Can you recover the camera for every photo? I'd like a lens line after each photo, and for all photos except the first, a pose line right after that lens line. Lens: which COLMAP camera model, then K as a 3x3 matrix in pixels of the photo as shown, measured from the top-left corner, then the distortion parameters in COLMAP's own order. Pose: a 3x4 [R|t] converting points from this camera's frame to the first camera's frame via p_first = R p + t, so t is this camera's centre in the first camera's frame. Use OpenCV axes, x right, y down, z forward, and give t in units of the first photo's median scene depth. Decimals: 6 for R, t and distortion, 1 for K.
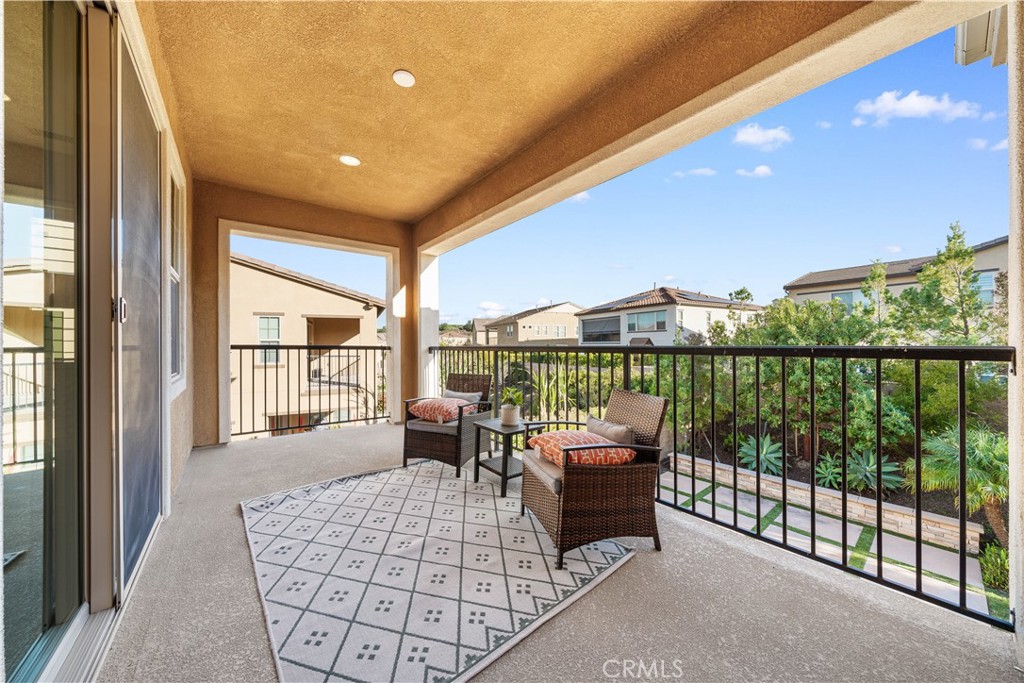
lens RADIAL K [[349.0, 0, 512.0], [0, 349.0, 341.5], [0, 0, 1]] dist [0.000260, 0.000024]
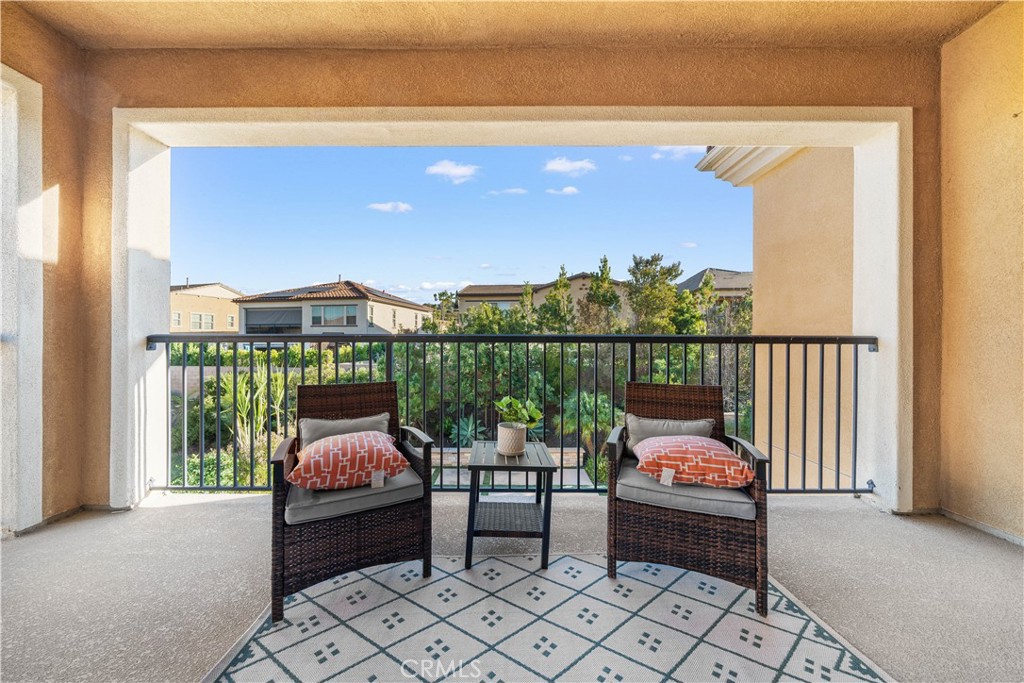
lens RADIAL K [[349.4, 0, 509.3], [0, 349.4, 338.4], [0, 0, 1]] dist [-0.001281, -0.000119]
pose [[0.627897, 0.010922, 0.778220, -0.187832], [-0.012697, 0.999912, -0.003789, 0.009112], [-0.778193, -0.007502, 0.627981, 0.215259]]
